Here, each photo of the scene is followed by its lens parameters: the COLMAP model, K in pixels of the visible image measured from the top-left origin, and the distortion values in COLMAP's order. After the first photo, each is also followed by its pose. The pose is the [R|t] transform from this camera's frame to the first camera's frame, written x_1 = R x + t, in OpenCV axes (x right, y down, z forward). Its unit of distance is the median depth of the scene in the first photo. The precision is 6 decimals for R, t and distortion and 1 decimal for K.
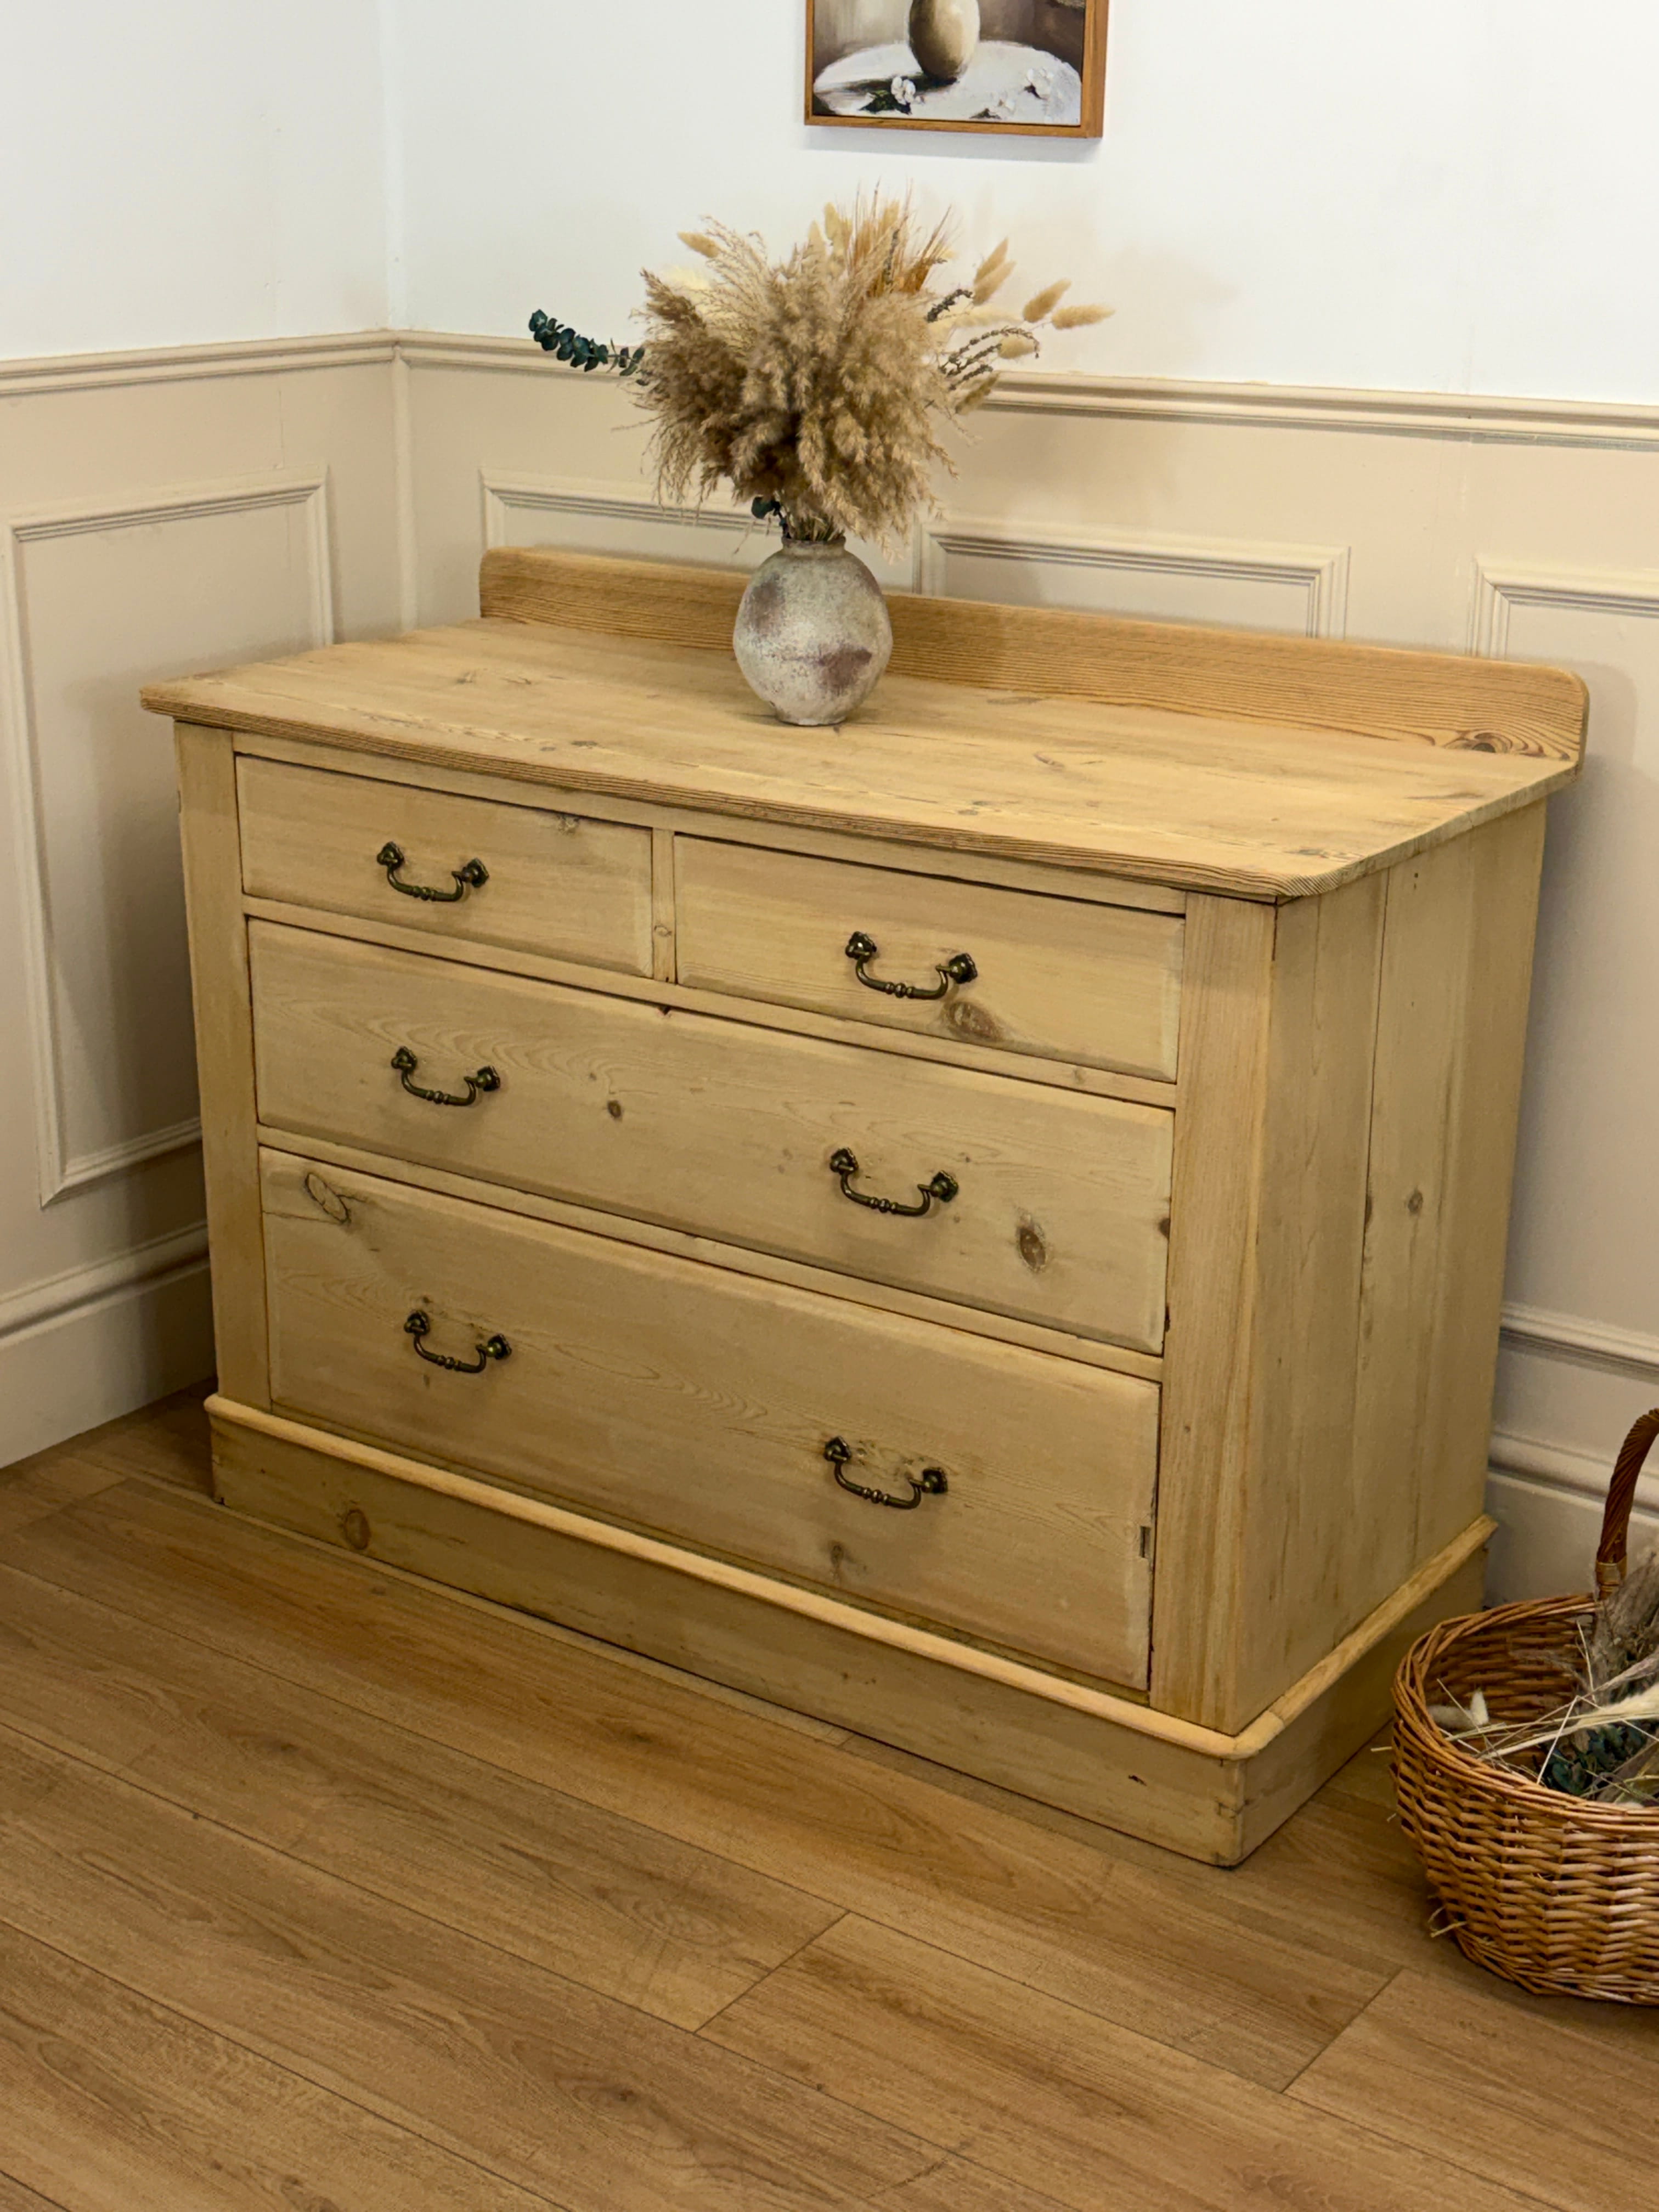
lens RADIAL K [[3062.8, 0, 823.7], [0, 3062.8, 1135.3], [0, 0, 1]] dist [0.137937, 0.000000]
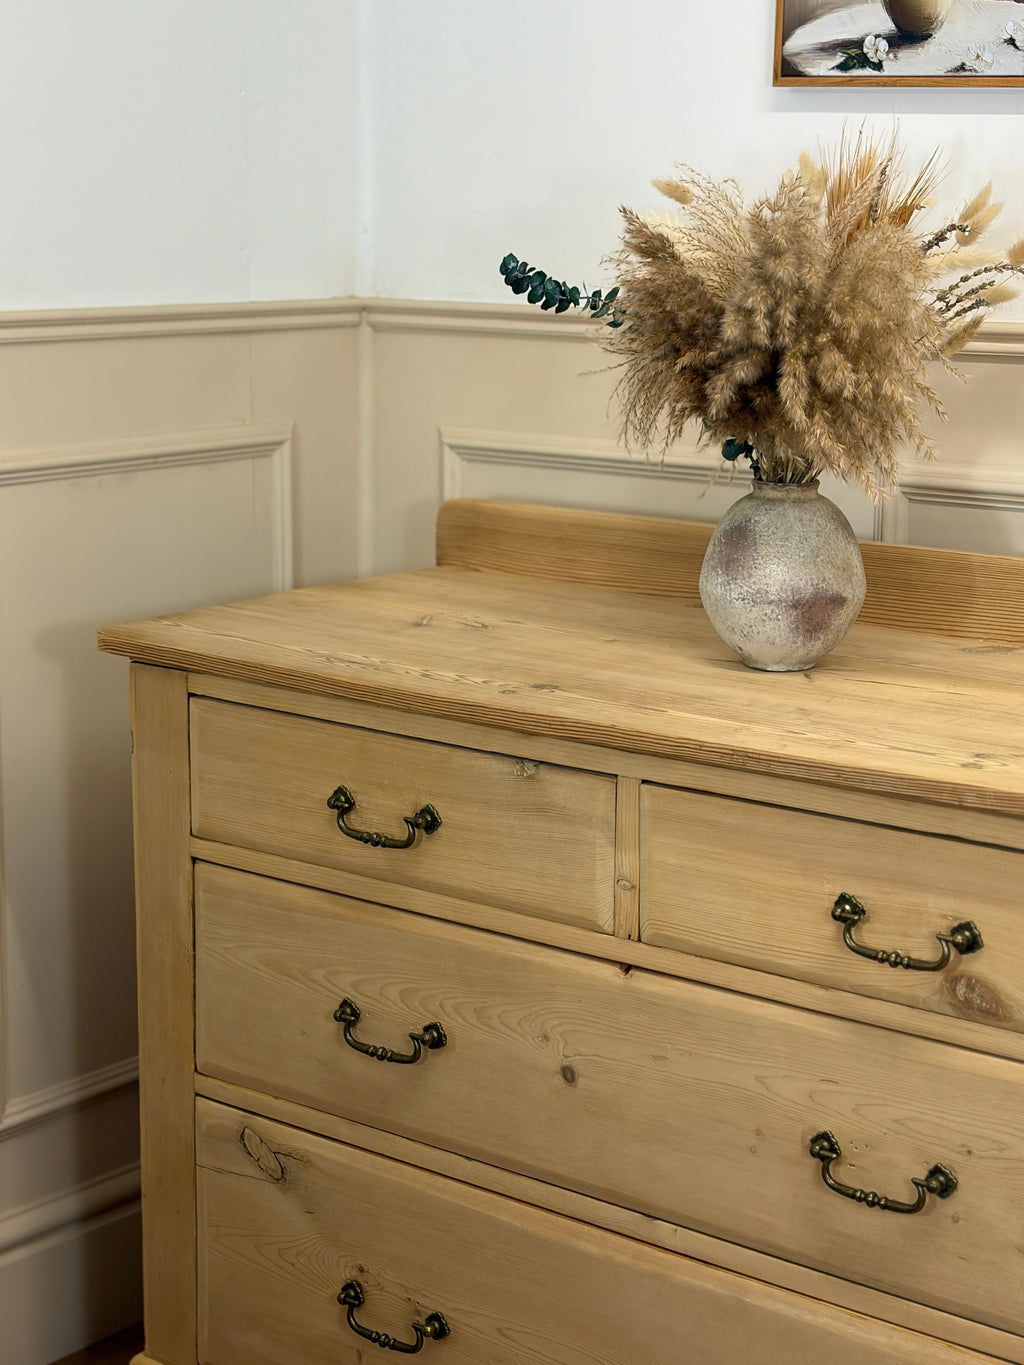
lens RADIAL K [[2519.6, 0, 508.5], [0, 2519.6, 681.2], [0, 0, 1]] dist [0.190221, 0.000000]
pose [[0.997395, 0.013470, -0.070862, -0.033569], [-0.022742, 0.991027, -0.131715, -0.025169], [0.068452, 0.132984, 0.988752, 0.219559]]
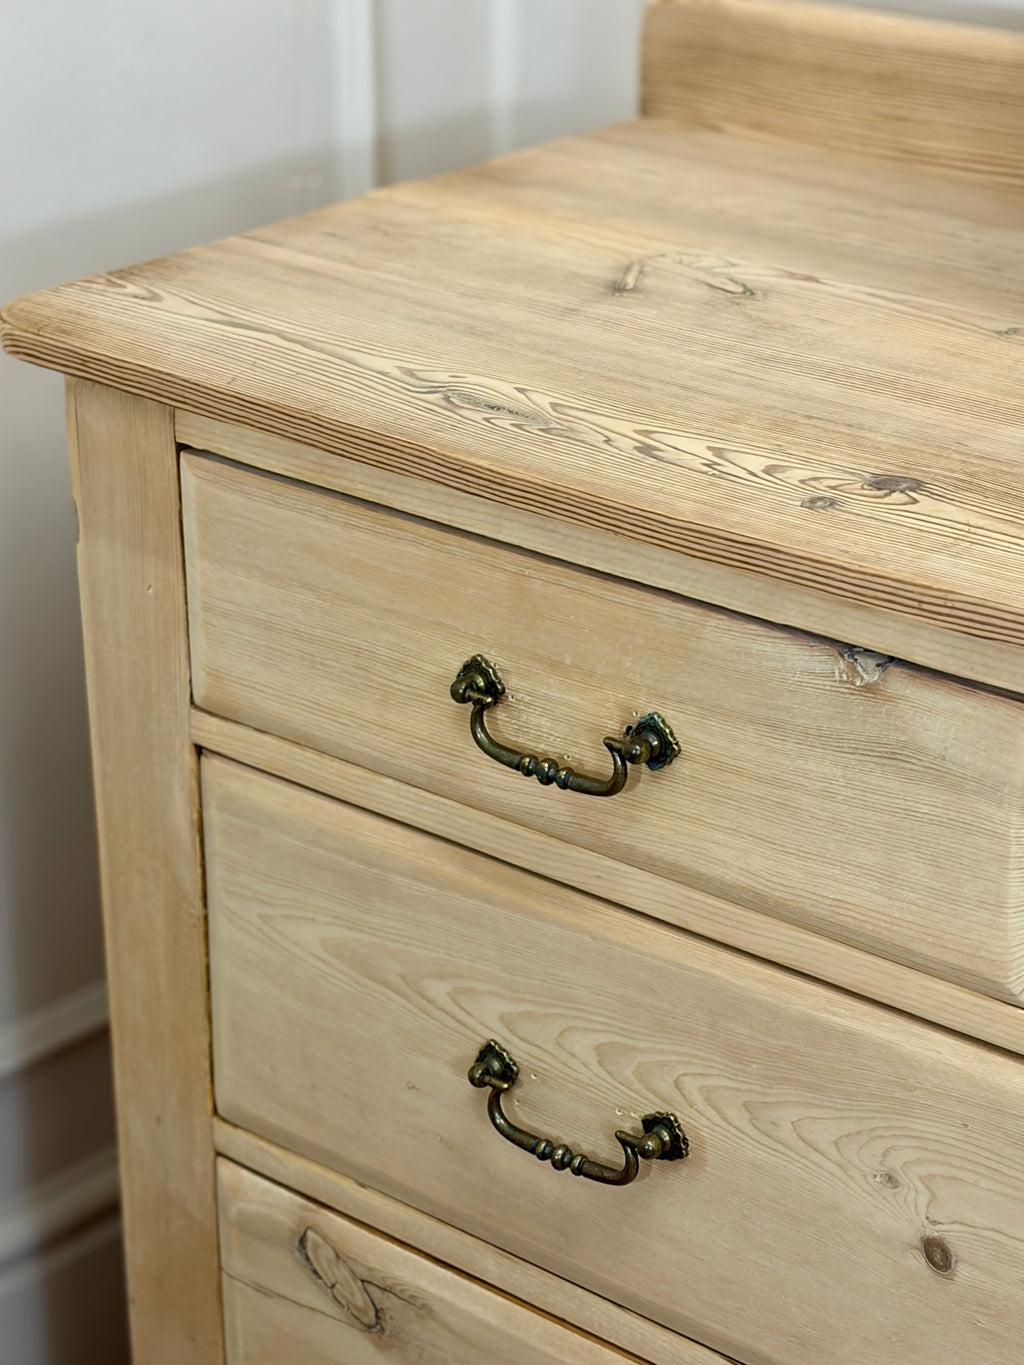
lens RADIAL K [[3316.3, 0, 500.5], [0, 3316.3, 693.5], [0, 0, 1]] dist [0.206043, 0.000000]
pose [[0.992964, 0.026905, -0.115323, -0.078093], [-0.018808, 0.997318, 0.070726, -0.130066], [0.116916, -0.068059, 0.990807, 0.487171]]
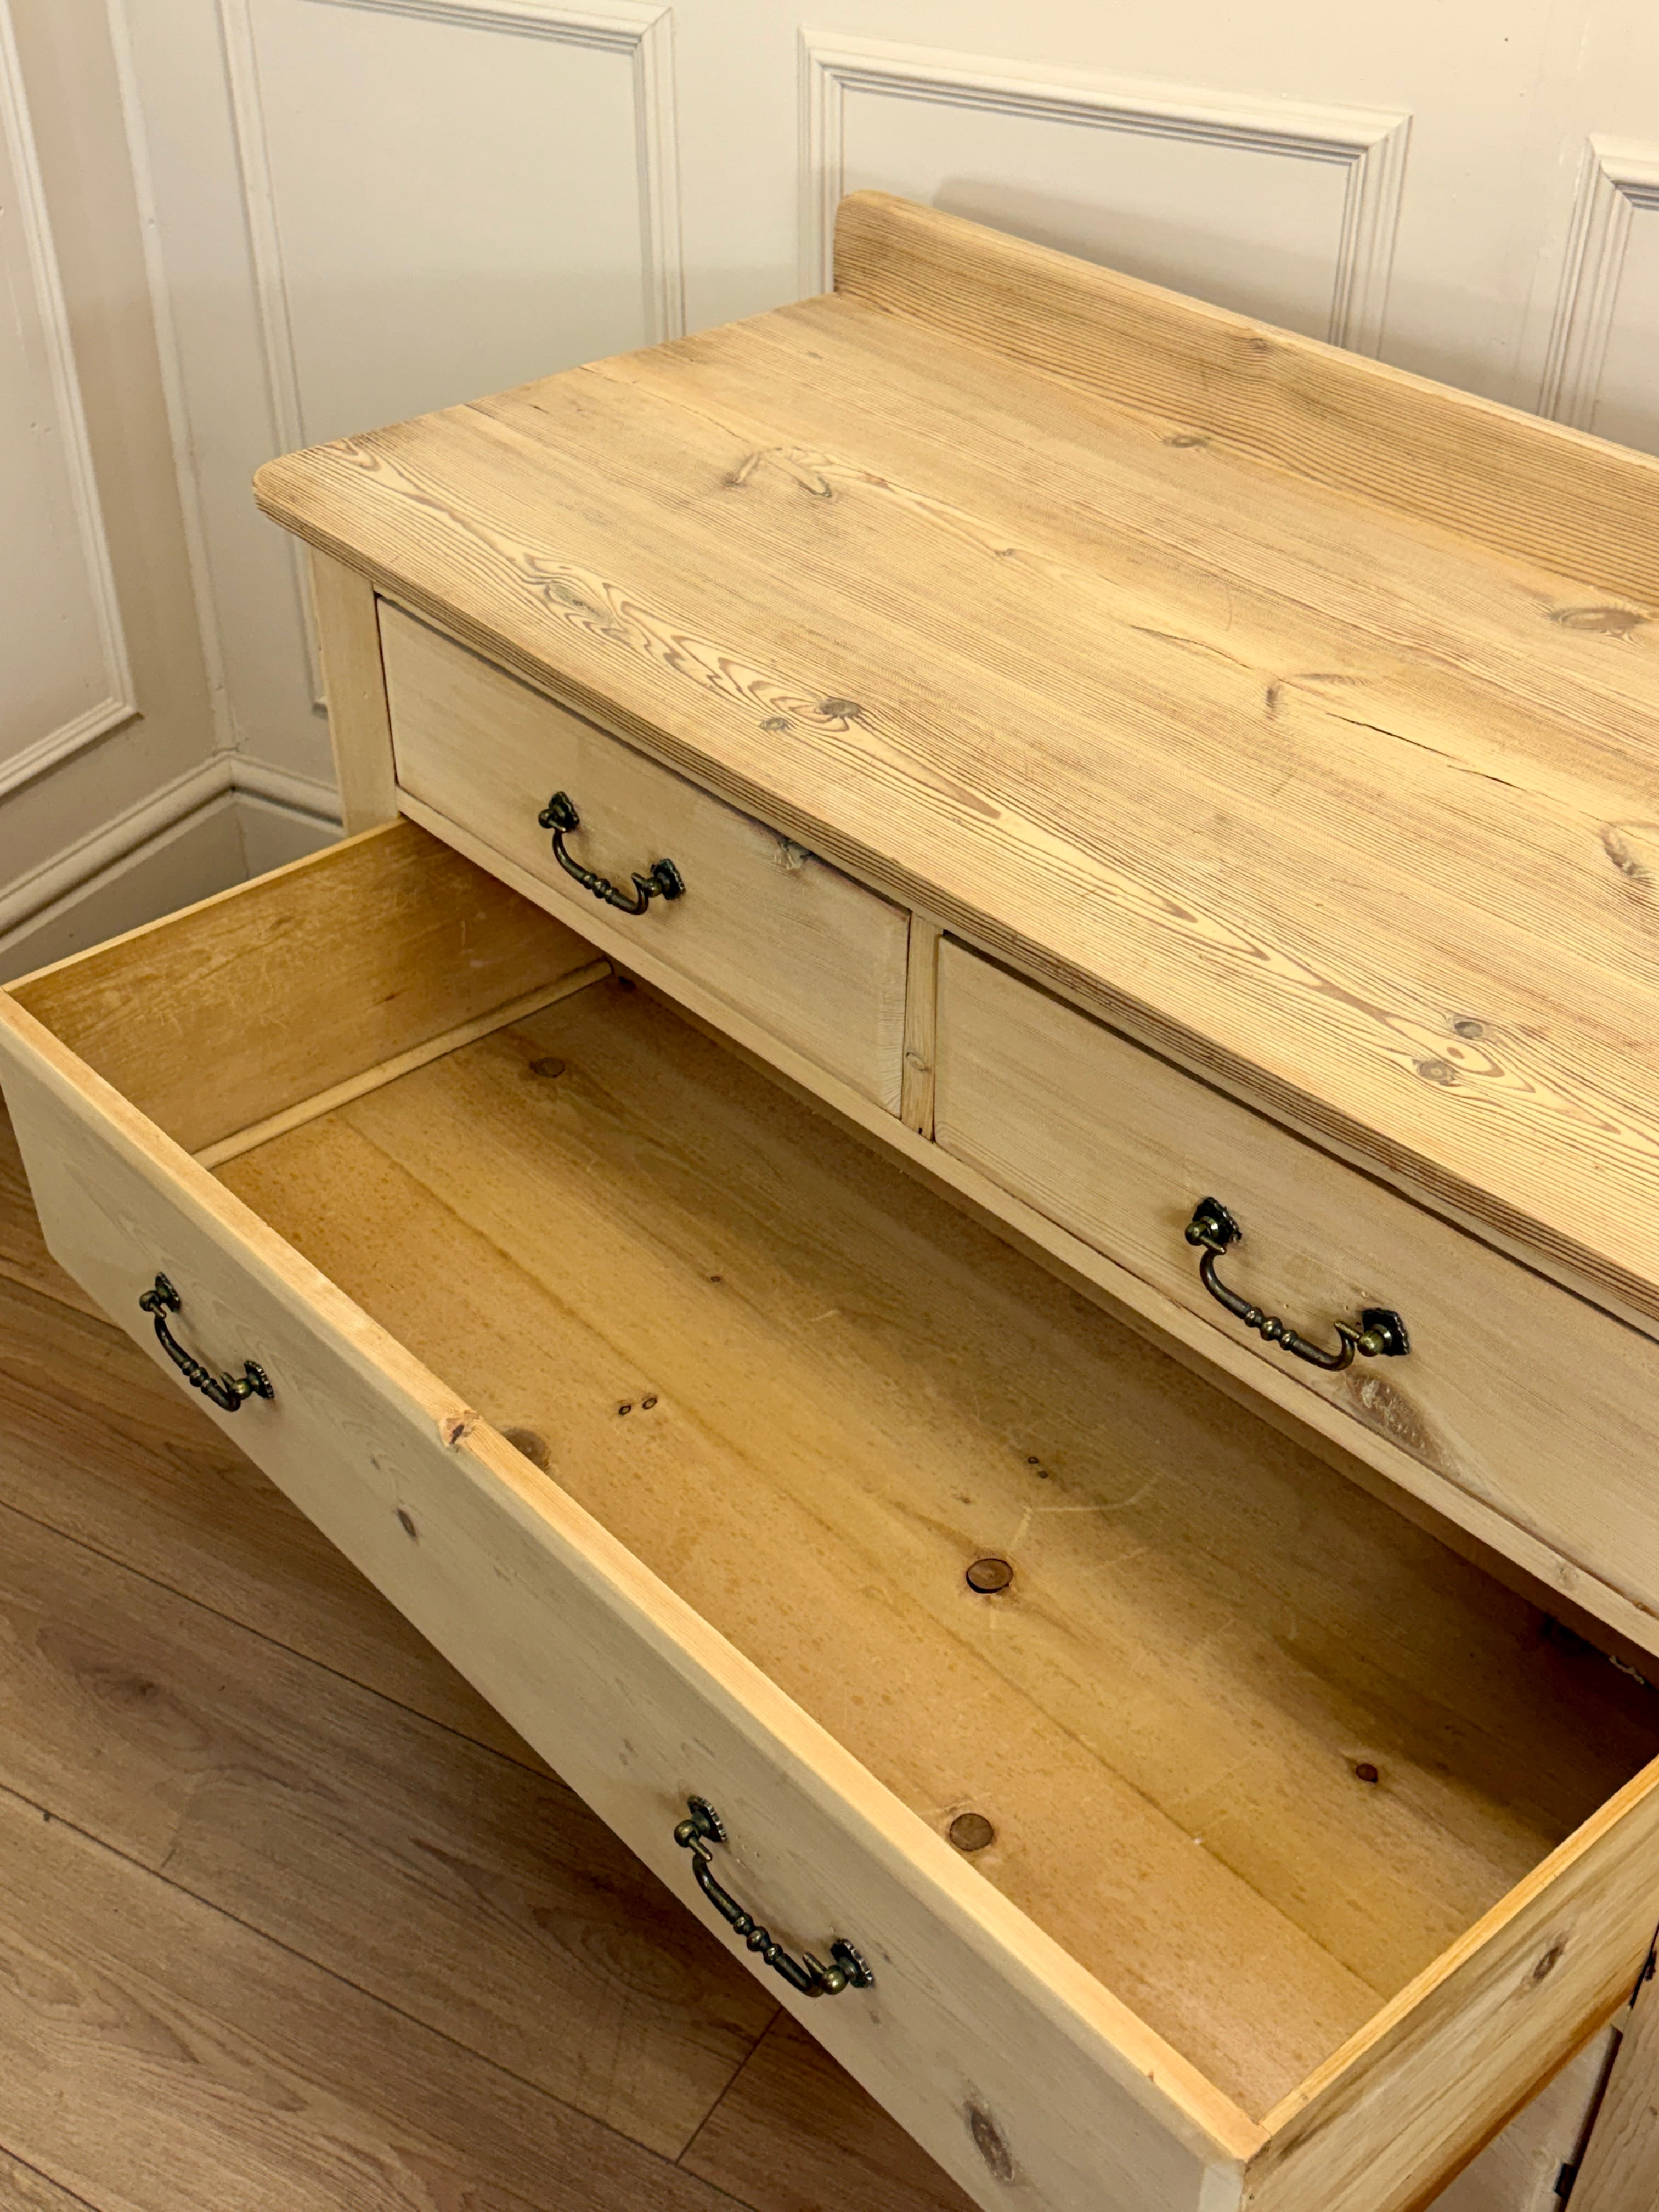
lens RADIAL K [[2525.3, 0, 780.4], [0, 2525.3, 1129.6], [0, 0, 1]] dist [0.069288, 0.000000]
pose [[0.968187, 0.146835, -0.202618, 0.024603], [-0.077633, 0.946037, 0.314622, -0.205145], [0.237882, -0.288883, 0.927340, 0.504681]]
